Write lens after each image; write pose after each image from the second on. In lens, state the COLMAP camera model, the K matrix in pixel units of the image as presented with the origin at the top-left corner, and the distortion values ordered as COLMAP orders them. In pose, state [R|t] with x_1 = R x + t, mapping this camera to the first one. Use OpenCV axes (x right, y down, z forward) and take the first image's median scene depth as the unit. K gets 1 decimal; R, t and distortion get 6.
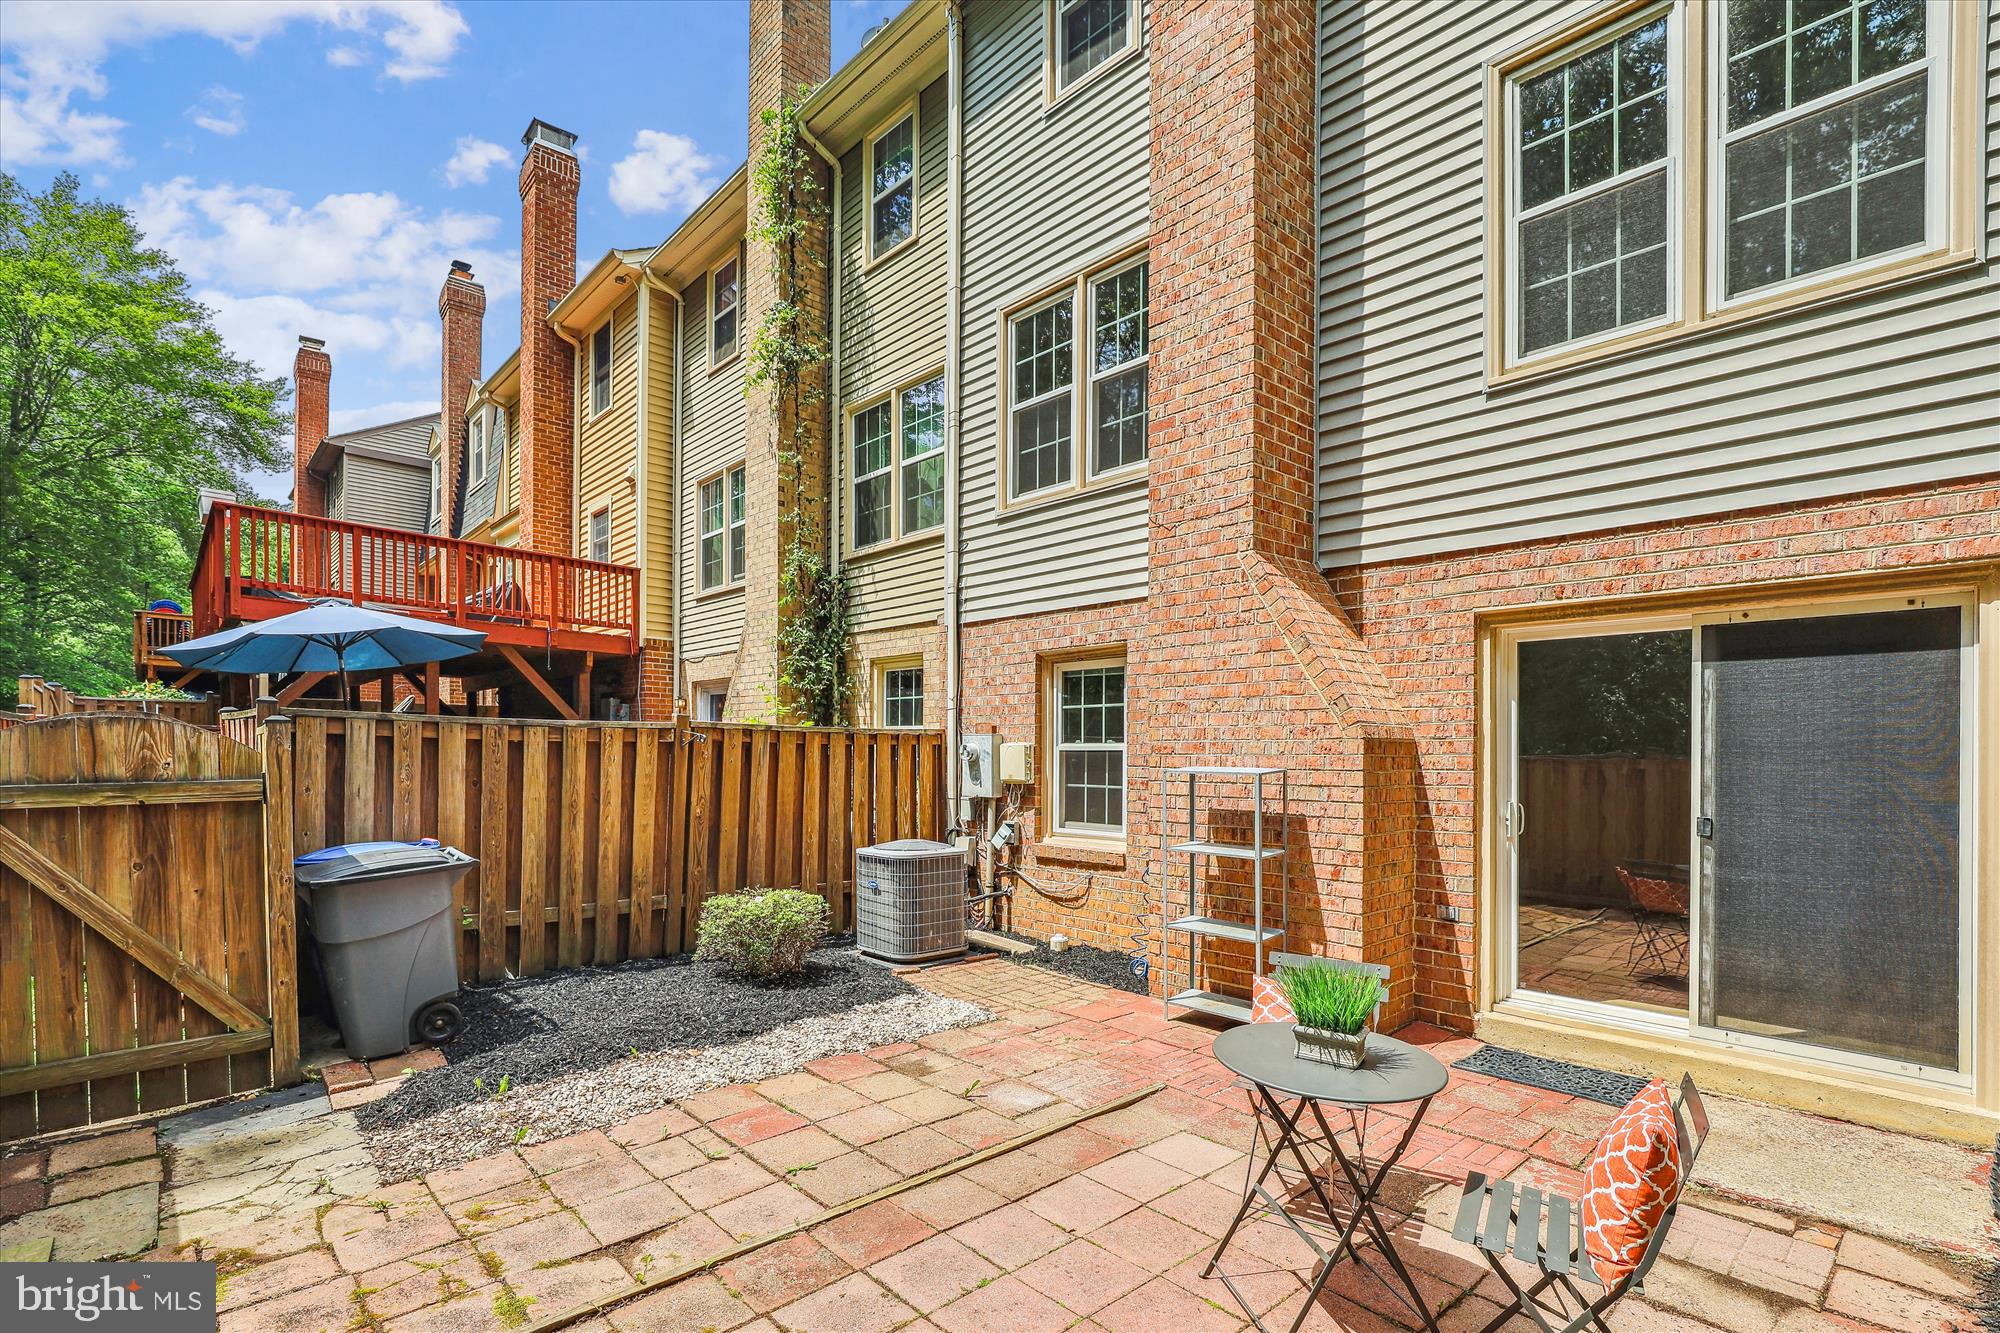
lens RADIAL K [[936.7, 0, 1008.9], [0, 936.7, 758.9], [0, 0, 1]] dist [0.001723, -0.000143]
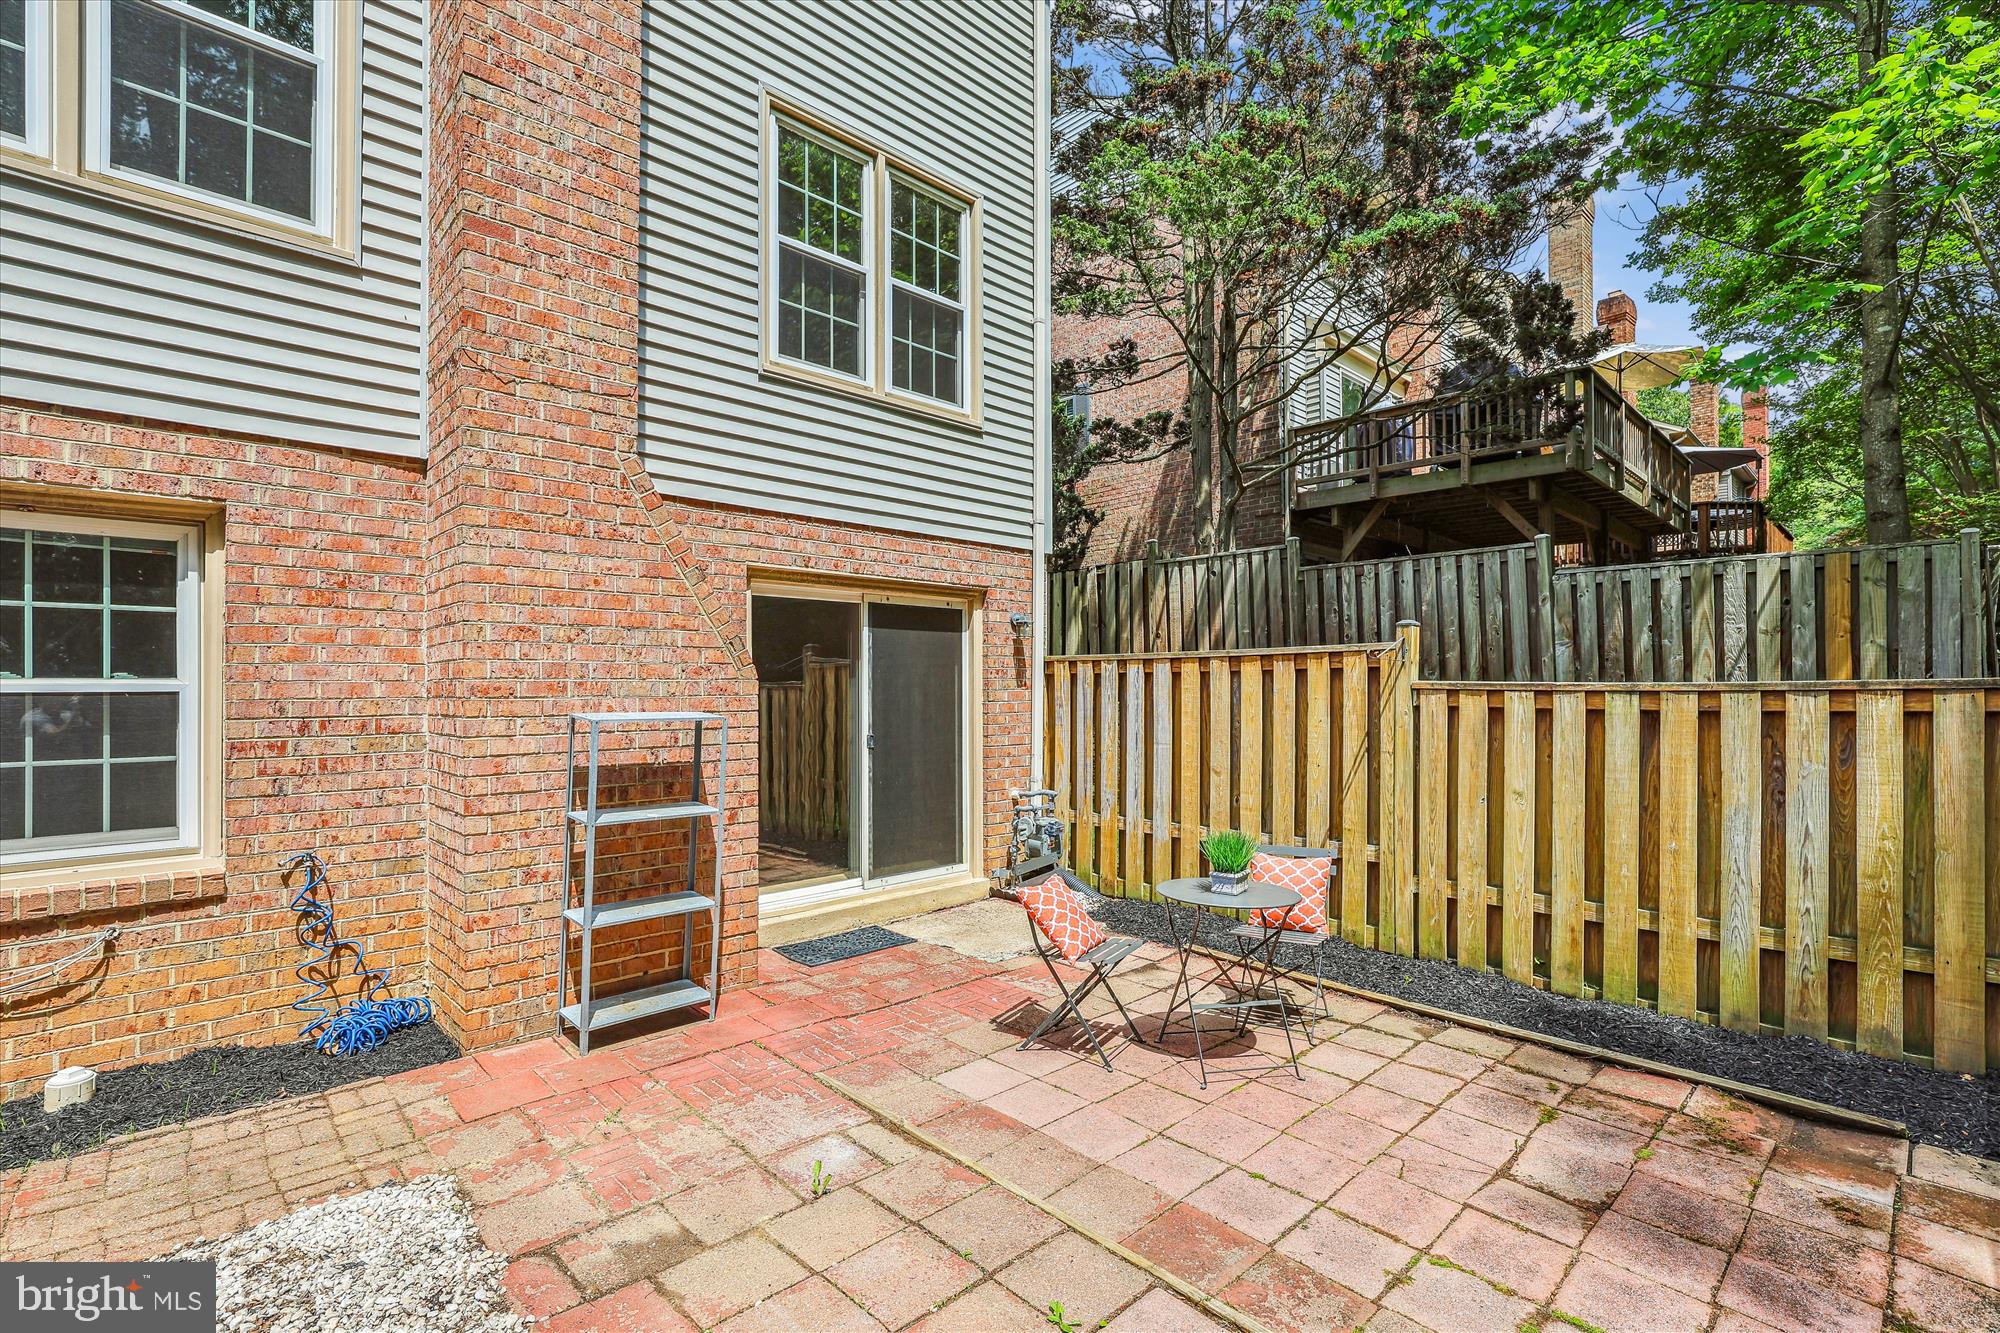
lens RADIAL K [[936.7, 0, 1013.9], [0, 936.7, 672.4], [0, 0, 1]] dist [0.001723, -0.000143]
pose [[-0.029595, 0.004189, 0.999553, -0.601394], [0.001424, 0.999990, -0.004148, -0.022864], [-0.999561, 0.001301, -0.029601, 0.693473]]
